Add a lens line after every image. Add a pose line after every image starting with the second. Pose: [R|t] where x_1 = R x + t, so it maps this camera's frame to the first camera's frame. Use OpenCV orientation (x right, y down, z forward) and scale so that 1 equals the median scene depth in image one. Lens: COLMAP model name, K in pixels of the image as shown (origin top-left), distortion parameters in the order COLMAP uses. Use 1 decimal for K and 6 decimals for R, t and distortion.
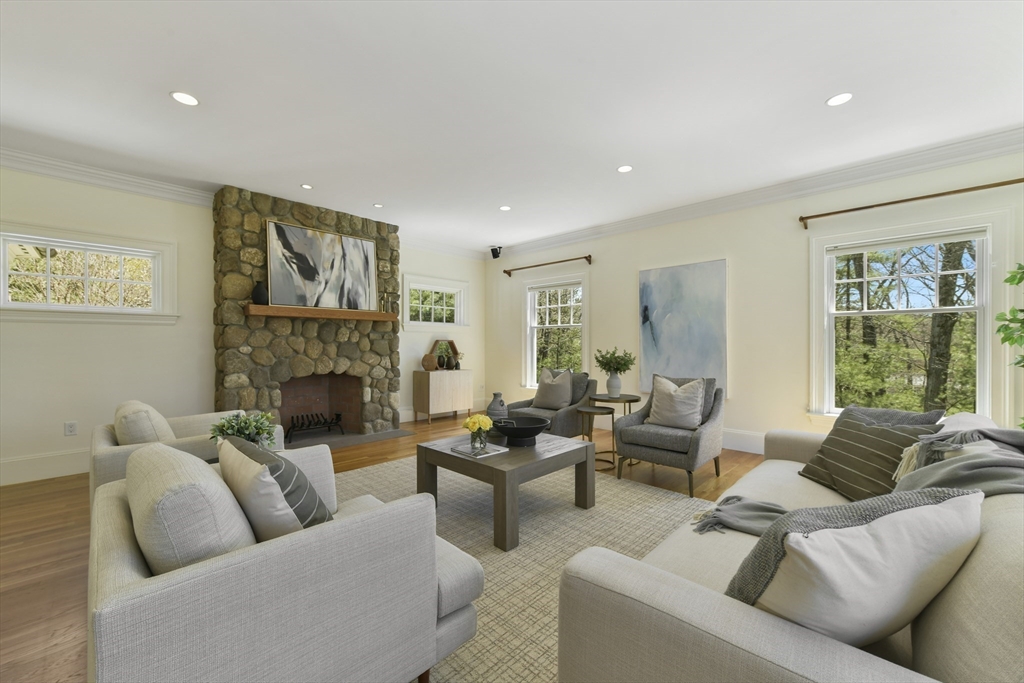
lens RADIAL K [[408.8, 0, 511.7], [0, 408.8, 345.8], [0, 0, 1]] dist [-0.002280, 0.000429]
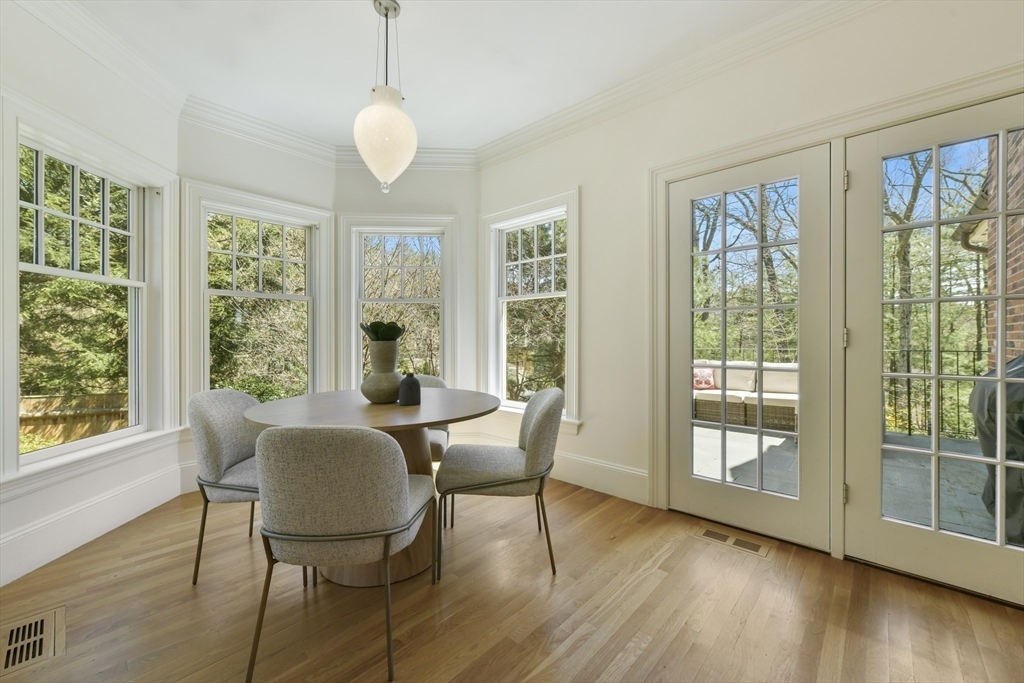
lens RADIAL K [[408.8, 0, 511.7], [0, 408.8, 341.1], [0, 0, 1]] dist [-0.002280, 0.000429]
pose [[0.034580, 0.005785, -0.999385, 0.920493], [0.001338, 0.999982, 0.005835, 0.043852], [0.999401, -0.001539, 0.034572, 1.040839]]
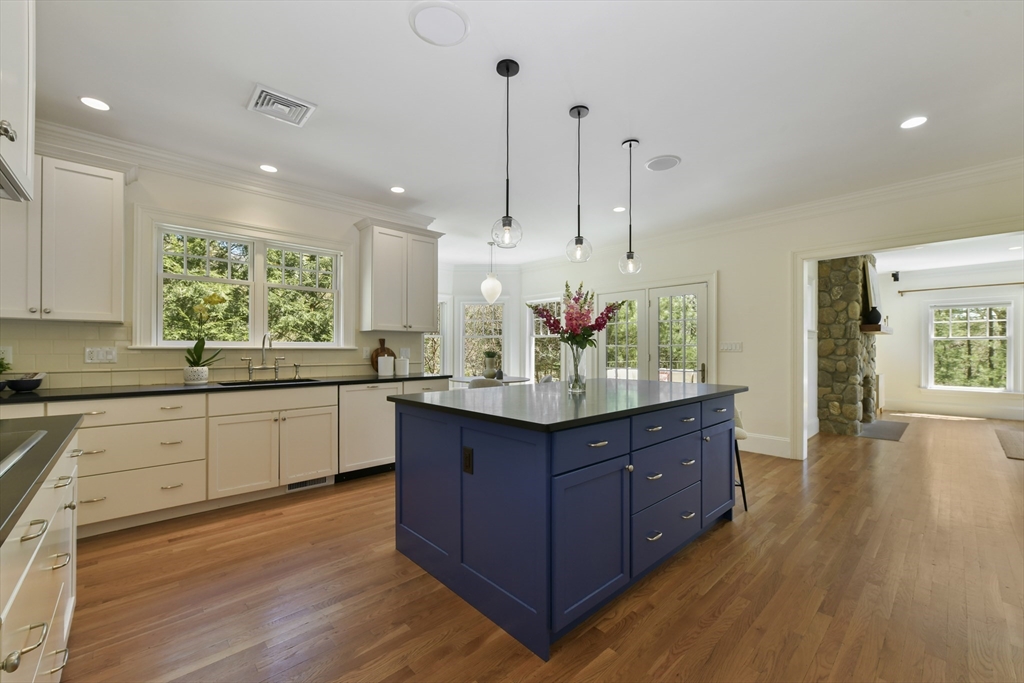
lens RADIAL K [[408.8, 0, 510.0], [0, 408.8, 350.5], [0, 0, 1]] dist [-0.002280, 0.000429]
pose [[-0.055901, -0.001535, -0.998435, 2.116545], [-0.001277, 0.999998, -0.001465, 0.017399], [0.998435, 0.001193, -0.055903, 1.058118]]
